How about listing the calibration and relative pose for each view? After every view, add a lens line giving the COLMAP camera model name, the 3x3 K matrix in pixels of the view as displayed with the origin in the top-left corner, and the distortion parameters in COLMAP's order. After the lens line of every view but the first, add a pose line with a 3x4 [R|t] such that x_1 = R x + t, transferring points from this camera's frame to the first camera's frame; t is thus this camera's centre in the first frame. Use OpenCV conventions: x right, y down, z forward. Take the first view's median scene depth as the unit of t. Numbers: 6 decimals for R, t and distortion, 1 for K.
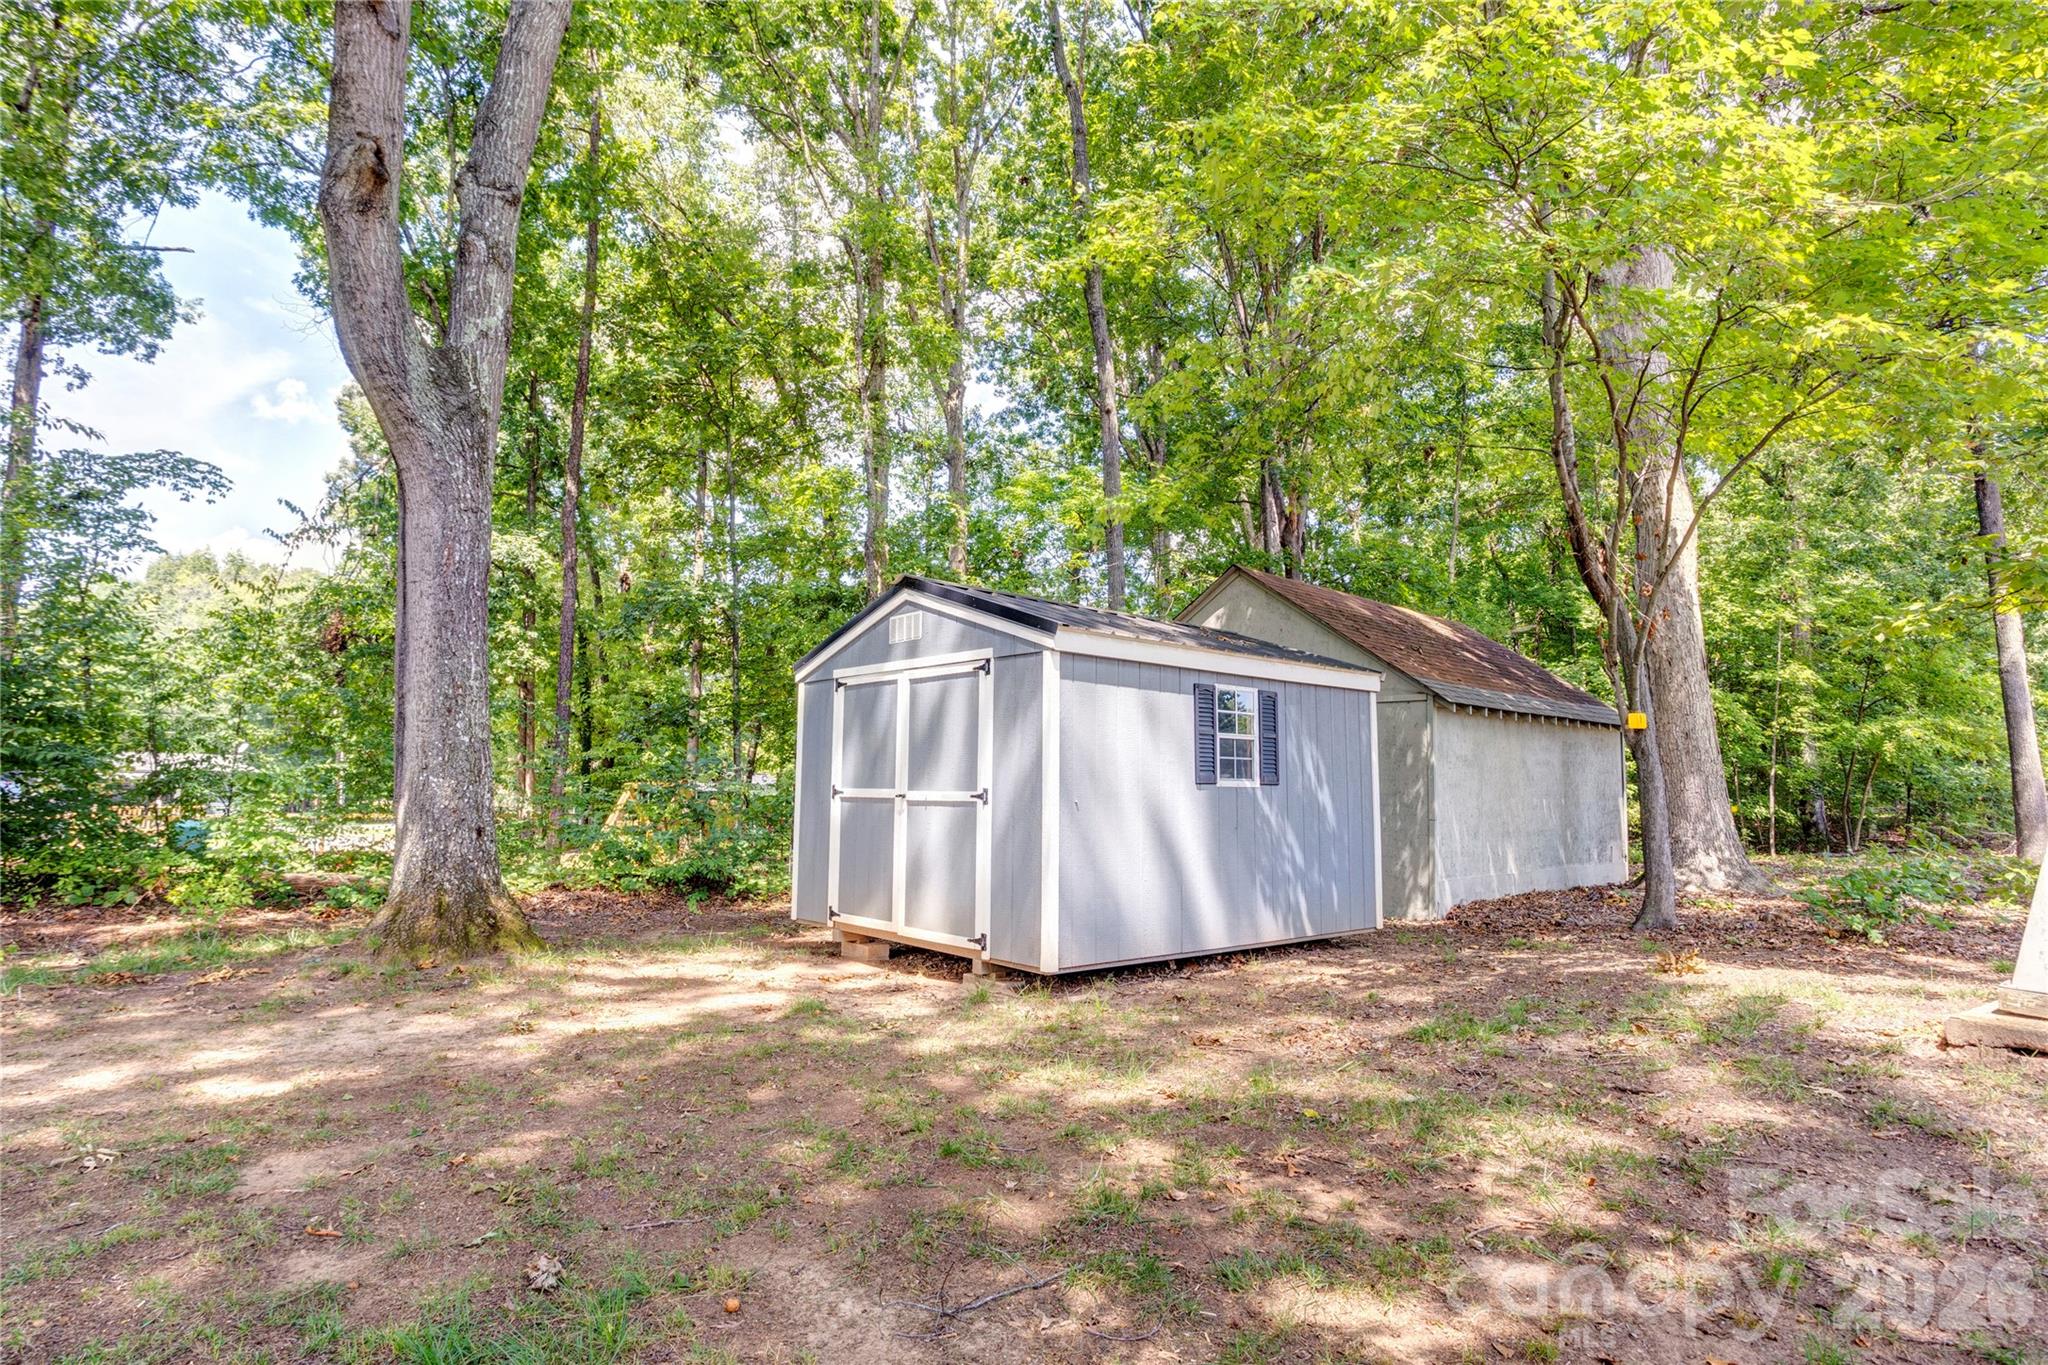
lens RADIAL K [[1047.9, 0, 1065.8], [0, 1047.9, 688.8], [0, 0, 1]] dist [-0.048675, 0.030122]
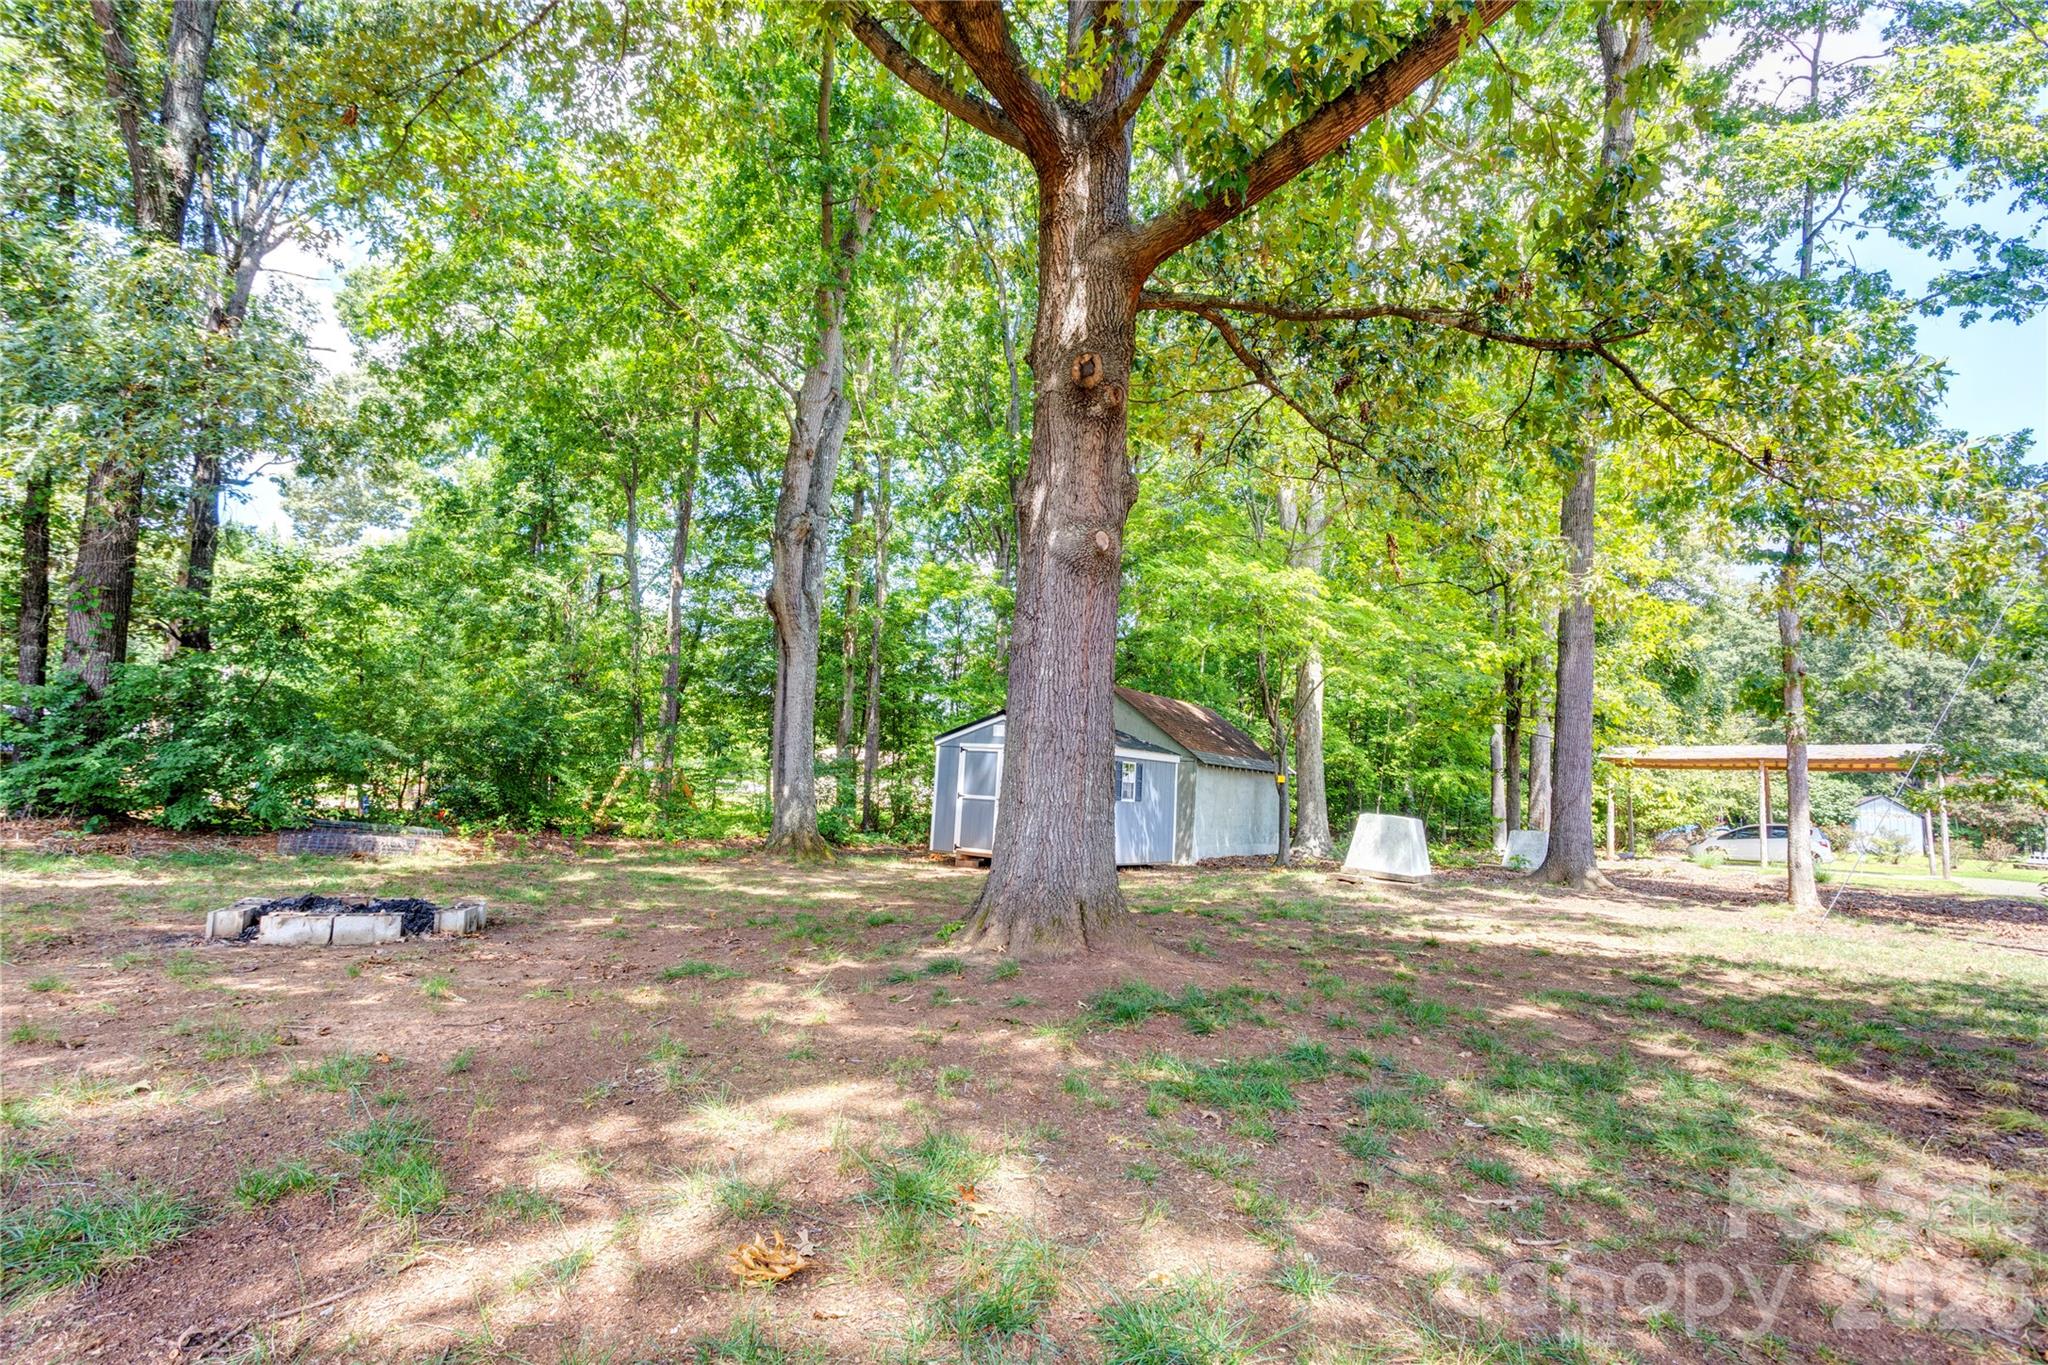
lens RADIAL K [[1047.9, 0, 1065.8], [0, 1047.9, 688.8], [0, 0, 1]] dist [-0.048675, 0.030122]
pose [[0.968208, 0.067352, 0.240910, -0.504510], [-0.069823, 0.997558, 0.001725, -0.142164], [-0.240205, -0.018491, 0.970546, -1.173586]]
